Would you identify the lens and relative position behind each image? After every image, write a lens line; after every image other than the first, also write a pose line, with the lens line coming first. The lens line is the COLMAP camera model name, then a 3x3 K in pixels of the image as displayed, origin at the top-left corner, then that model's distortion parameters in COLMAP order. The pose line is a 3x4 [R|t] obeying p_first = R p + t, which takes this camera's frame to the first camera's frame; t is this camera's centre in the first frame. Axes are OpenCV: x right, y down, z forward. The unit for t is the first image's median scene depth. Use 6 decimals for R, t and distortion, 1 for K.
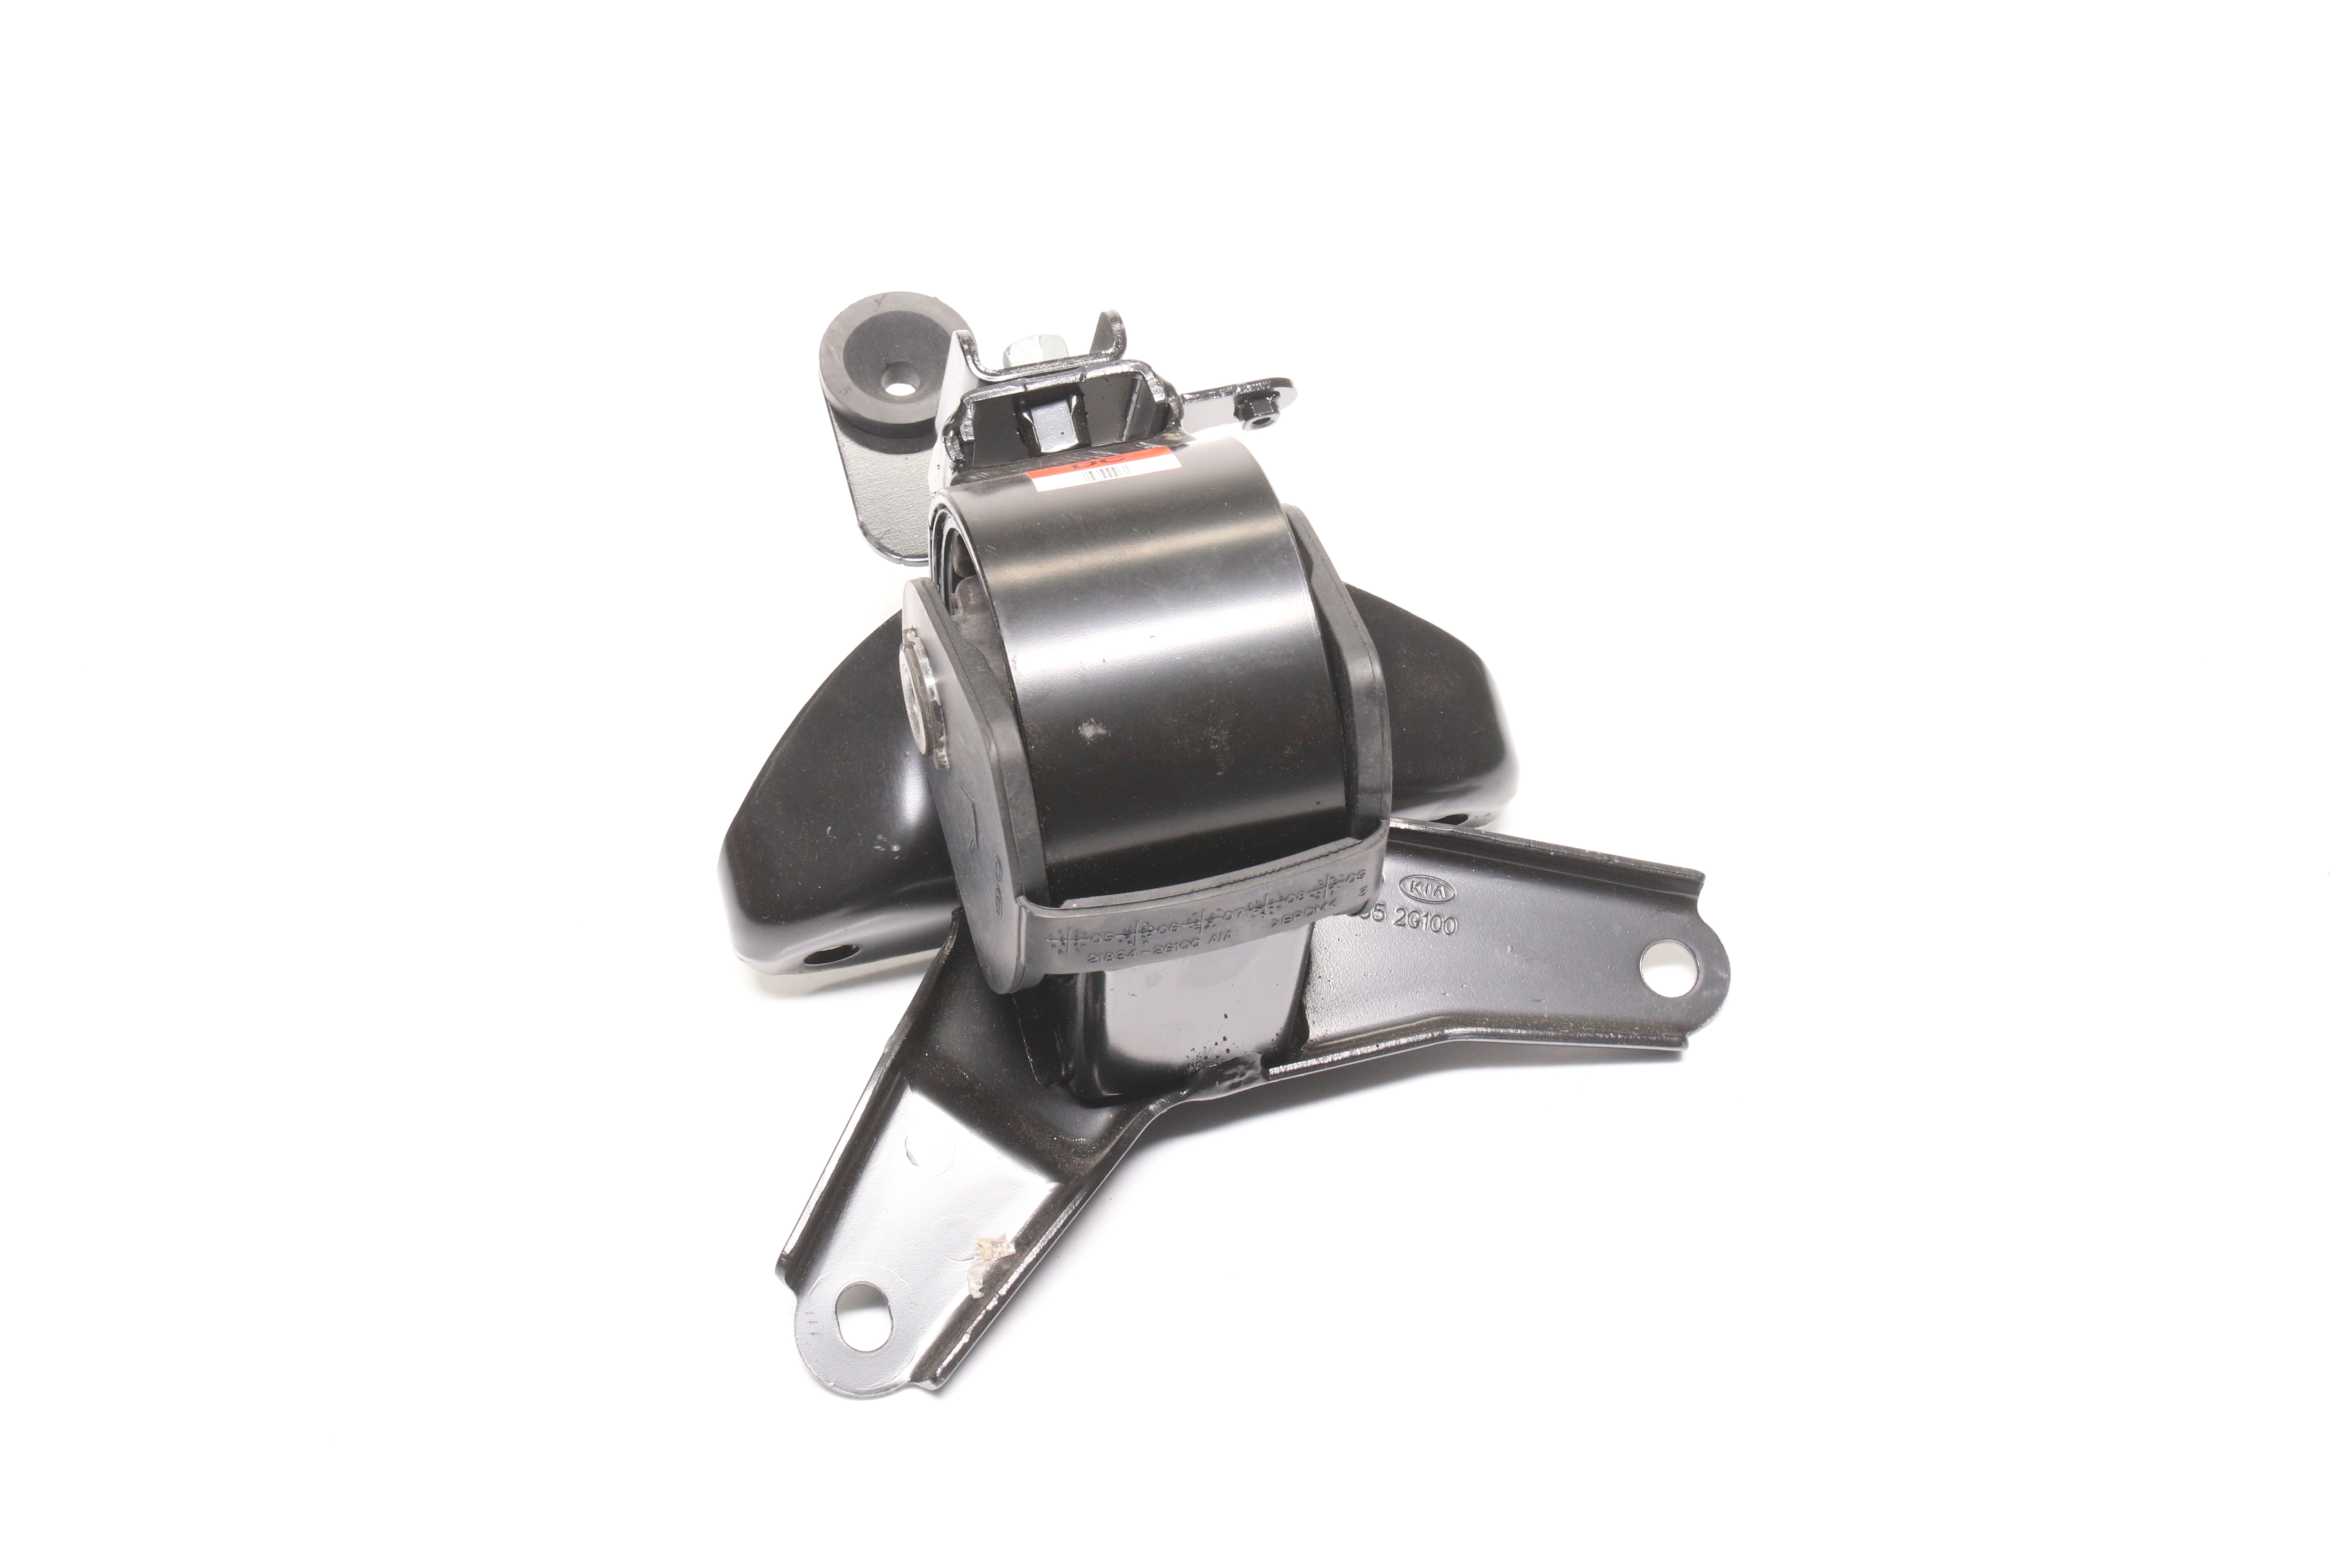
lens RADIAL K [[3585.5, 0, 1172.7], [0, 3585.5, 778.1], [0, 0, 1]] dist [-0.023818, 0.000000]
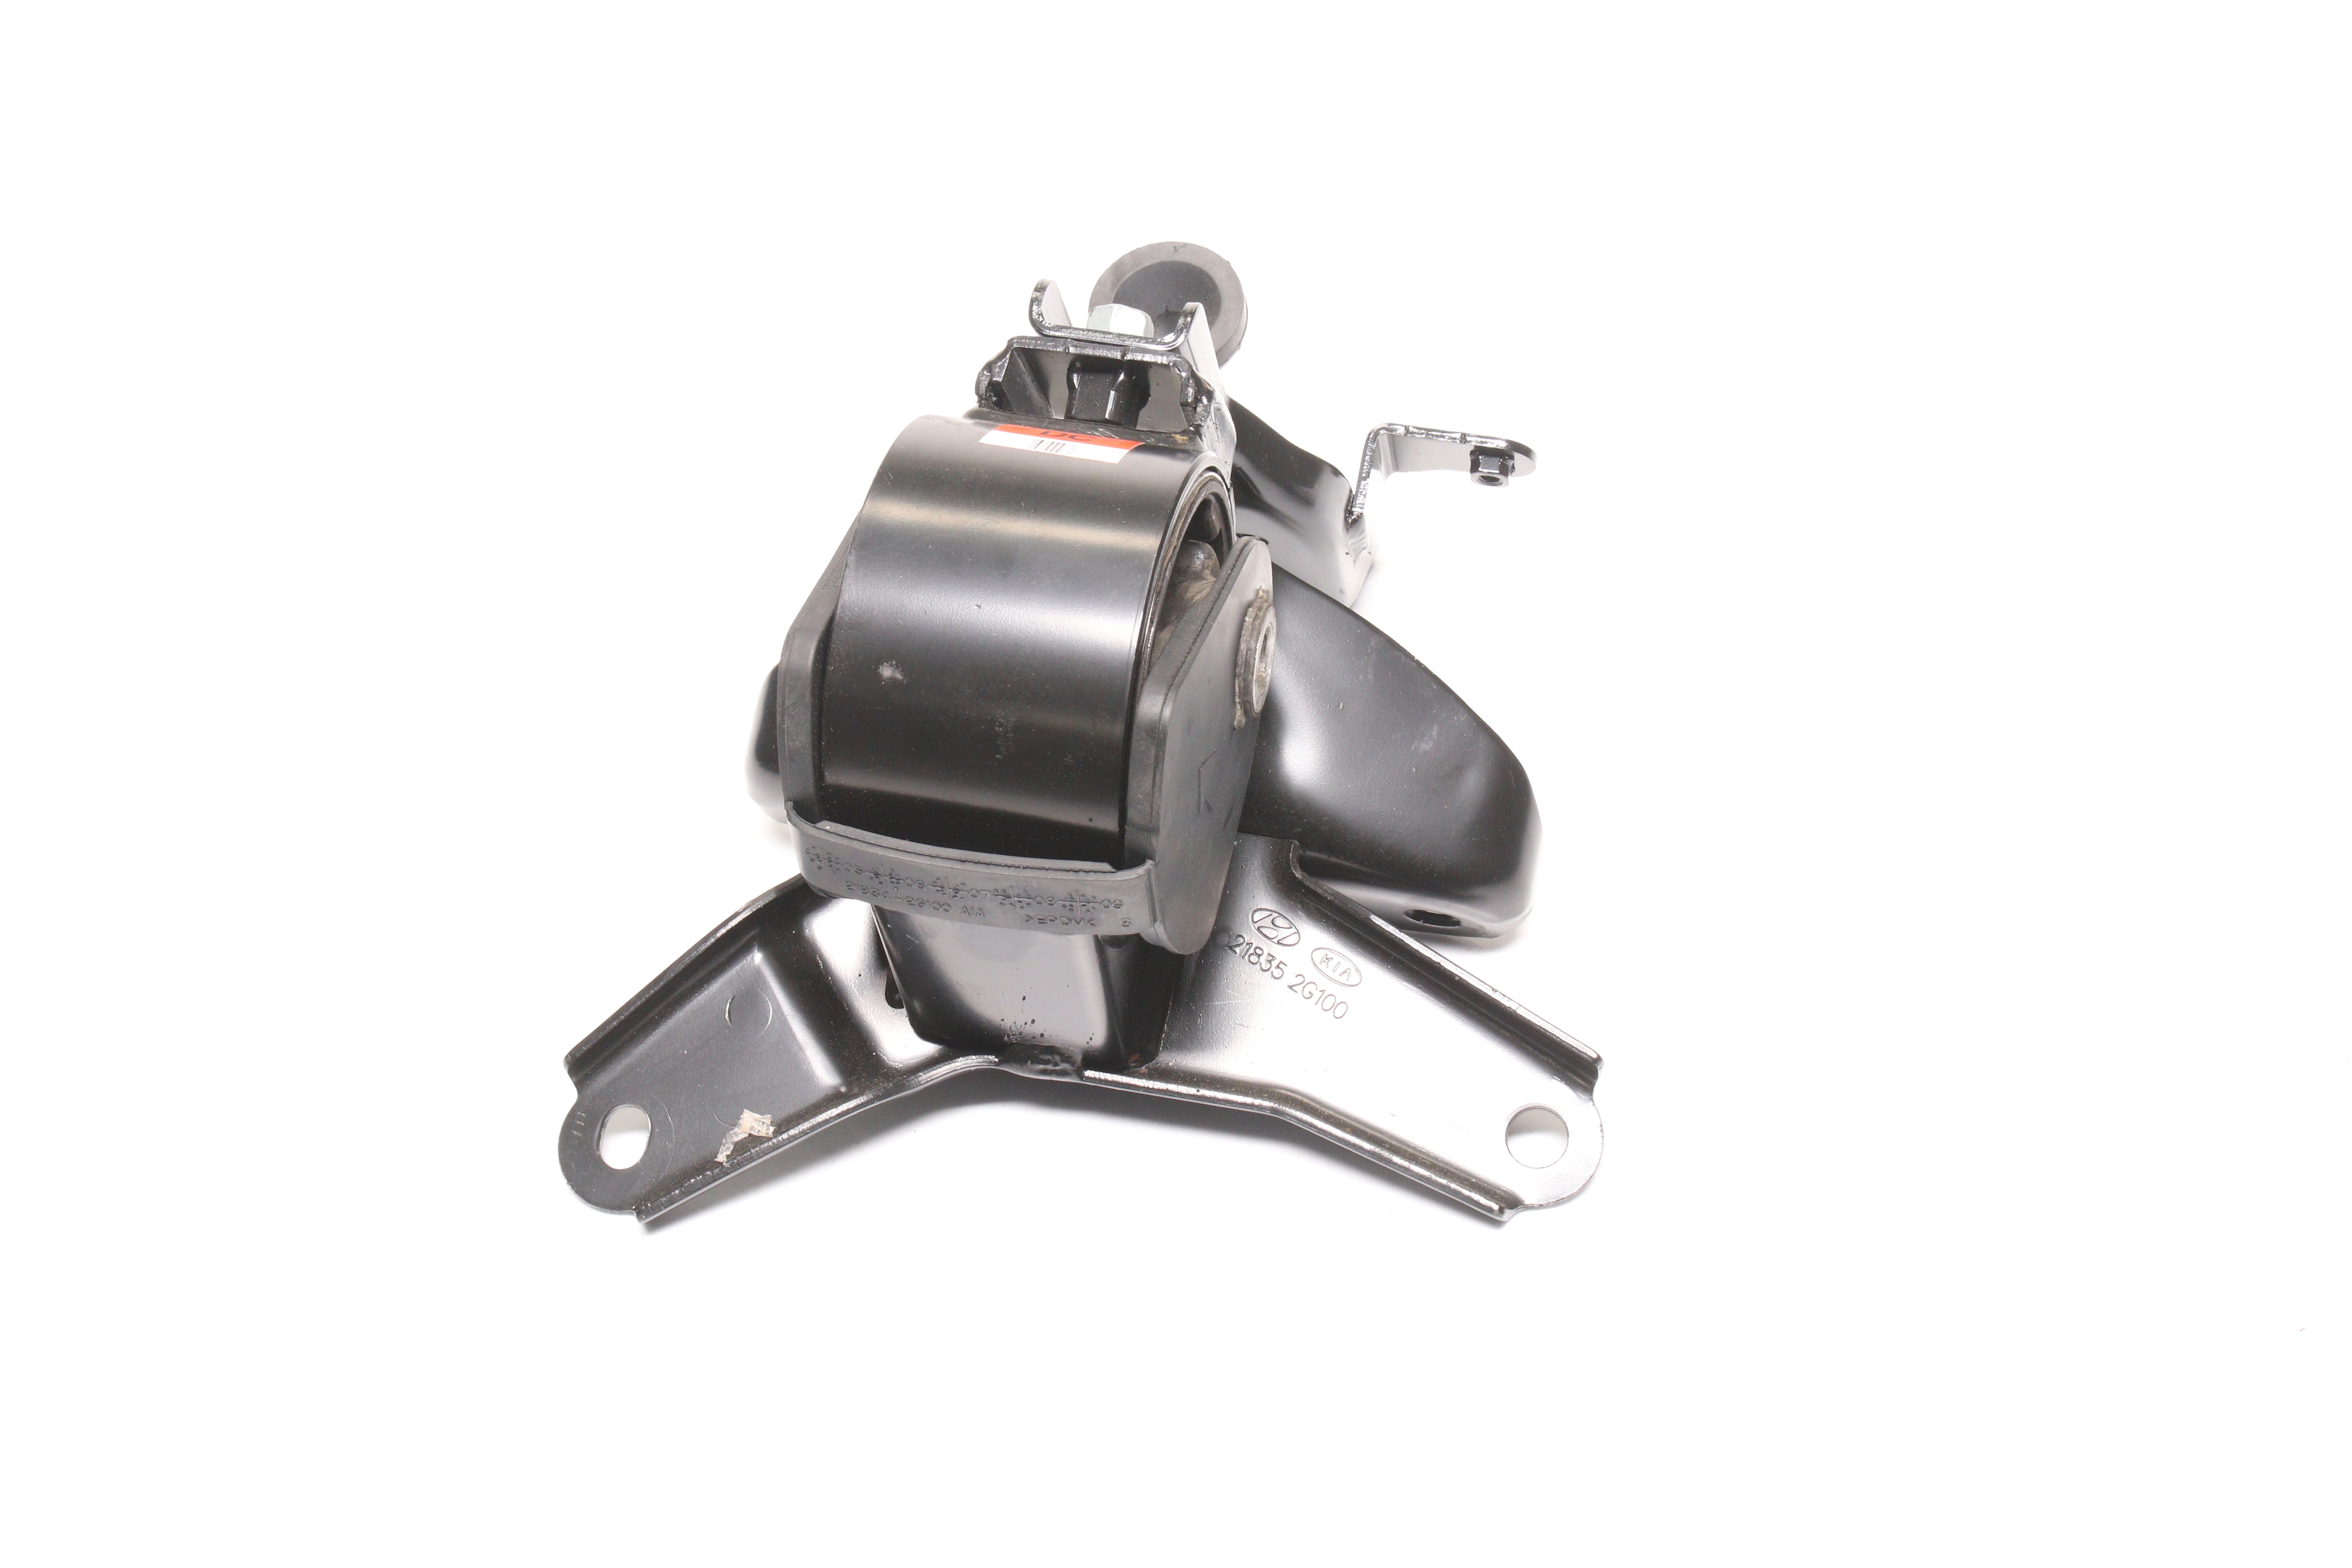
lens RADIAL K [[3585.5, 0, 1173.1], [0, 3585.5, 790.1], [0, 0, 1]] dist [-0.023818, 0.000000]
pose [[0.869249, 0.343162, -0.355874, 0.414865], [-0.336248, 0.938085, 0.083268, -0.092143], [0.362415, 0.047282, 0.930817, 0.078493]]
